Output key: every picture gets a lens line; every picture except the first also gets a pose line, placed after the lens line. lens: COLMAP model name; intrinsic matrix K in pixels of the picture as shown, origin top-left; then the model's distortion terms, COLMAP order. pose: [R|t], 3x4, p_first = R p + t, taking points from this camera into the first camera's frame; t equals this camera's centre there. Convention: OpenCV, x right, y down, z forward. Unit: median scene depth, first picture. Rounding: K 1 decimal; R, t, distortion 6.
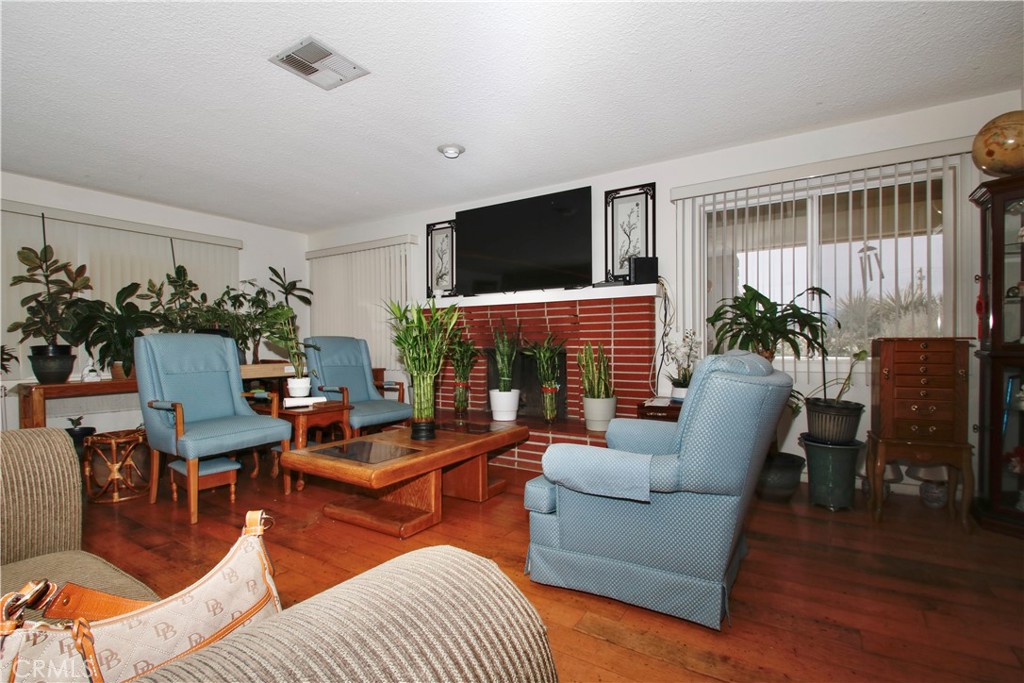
lens RADIAL K [[494.2, 0, 508.5], [0, 494.2, 344.4], [0, 0, 1]] dist [-0.001913, -0.000323]
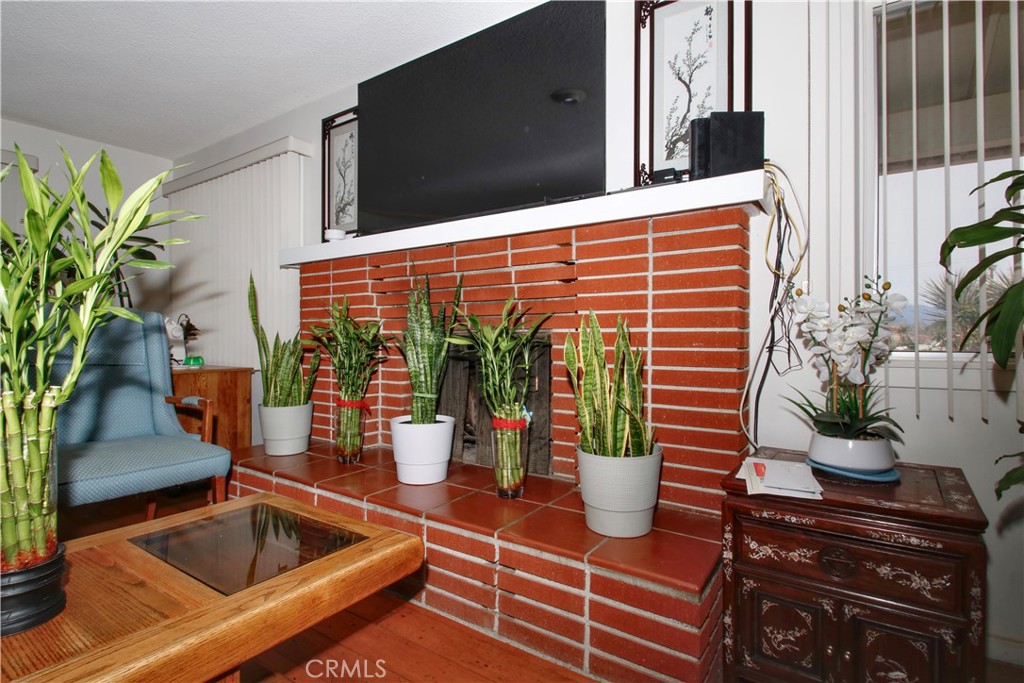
lens RADIAL K [[494.2, 0, 515.3], [0, 494.2, 340.9], [0, 0, 1]] dist [-0.001913, -0.000323]
pose [[0.999256, 0.007990, -0.037722, 0.104549], [-0.007899, 0.999966, 0.002537, 0.015070], [0.037741, -0.002237, 0.999285, 0.541028]]
